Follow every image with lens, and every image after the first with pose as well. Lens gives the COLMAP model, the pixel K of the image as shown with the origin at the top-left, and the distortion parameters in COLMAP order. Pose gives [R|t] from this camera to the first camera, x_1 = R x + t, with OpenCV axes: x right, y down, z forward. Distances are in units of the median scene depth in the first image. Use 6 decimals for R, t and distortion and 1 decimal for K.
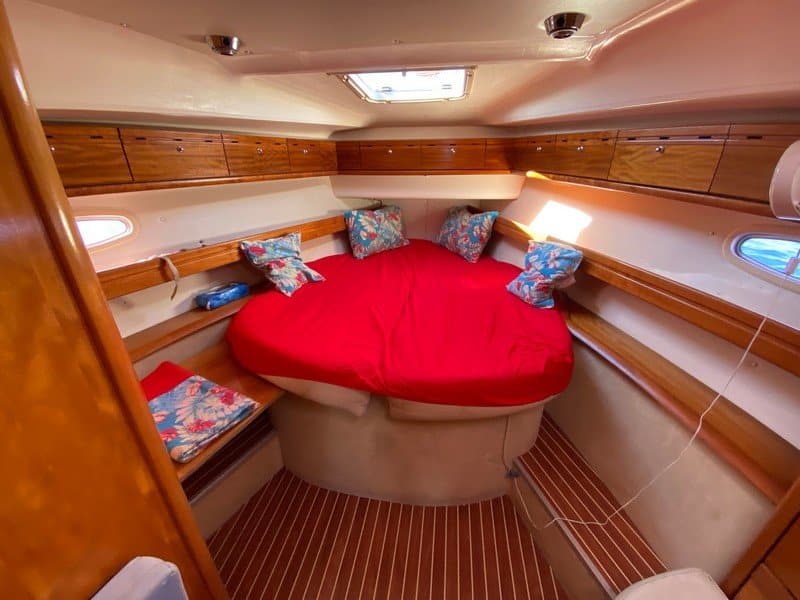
lens RADIAL K [[320.3, 0, 402.8], [0, 320.3, 304.8], [0, 0, 1]] dist [0.011939, -0.016065]
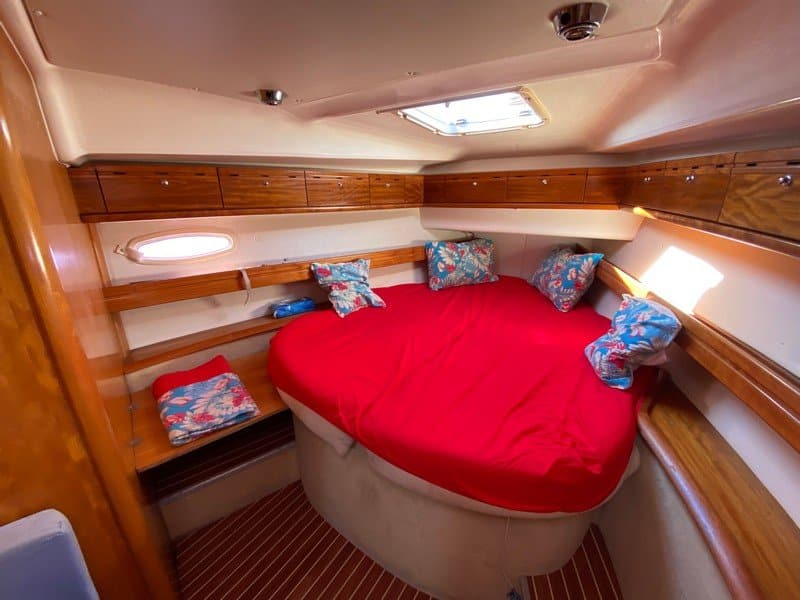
lens RADIAL K [[320.3, 0, 404.8], [0, 320.3, 305.1], [0, 0, 1]] dist [0.011939, -0.016065]
pose [[0.907120, 0.140961, -0.396564, 0.274699], [-0.173794, 0.983616, -0.047913, -0.057253], [0.383313, 0.112384, 0.916756, 0.119684]]
